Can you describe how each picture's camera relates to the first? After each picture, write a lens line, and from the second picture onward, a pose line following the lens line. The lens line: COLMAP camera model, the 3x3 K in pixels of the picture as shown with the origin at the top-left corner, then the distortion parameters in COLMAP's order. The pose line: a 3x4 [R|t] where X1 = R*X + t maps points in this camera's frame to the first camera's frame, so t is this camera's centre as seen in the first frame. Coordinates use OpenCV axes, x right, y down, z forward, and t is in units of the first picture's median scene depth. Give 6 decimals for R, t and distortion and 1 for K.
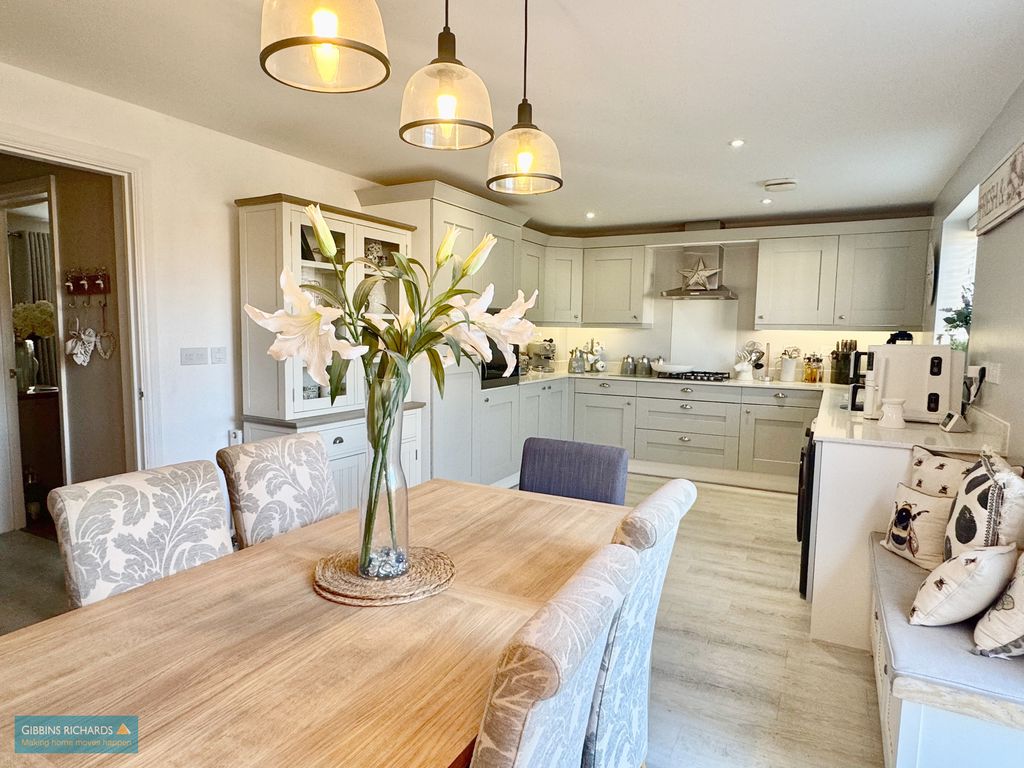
lens RADIAL K [[610.7, 0, 510.7], [0, 610.7, 385.4], [0, 0, 1]] dist [0.001761, -0.002998]
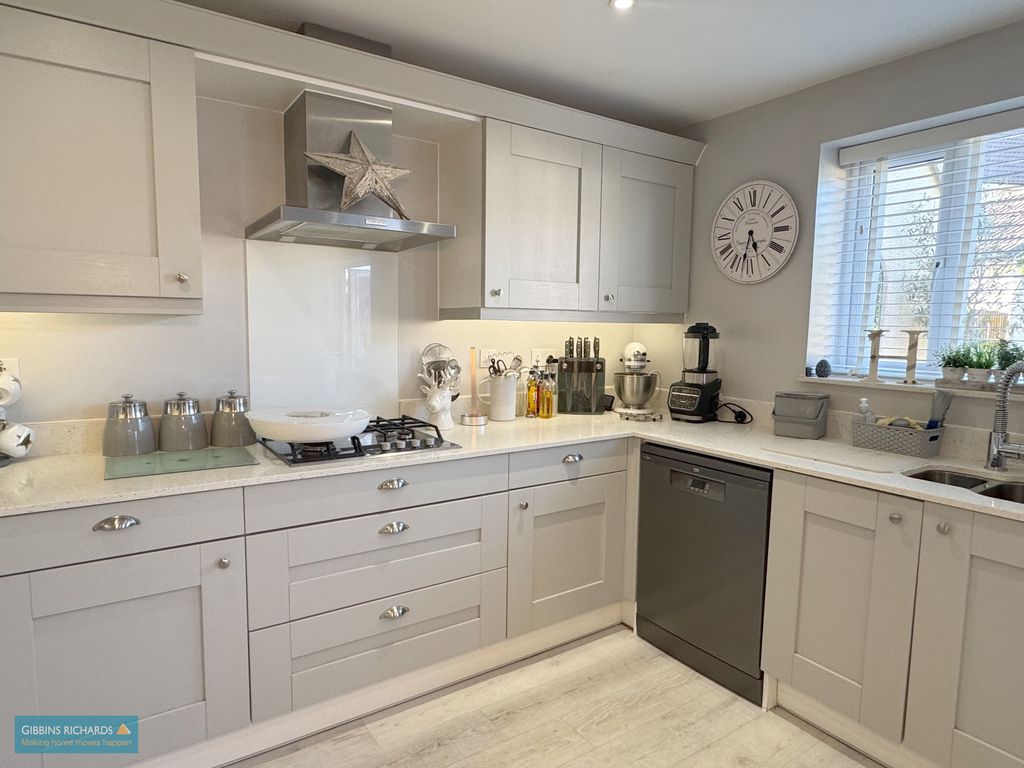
lens RADIAL K [[610.7, 0, 514.1], [0, 610.7, 389.8], [0, 0, 1]] dist [0.001761, -0.002998]
pose [[0.478838, -0.098027, 0.872413, 0.007286], [0.081100, 0.994436, 0.067225, -0.067535], [-0.874149, 0.038563, 0.484124, 0.756539]]
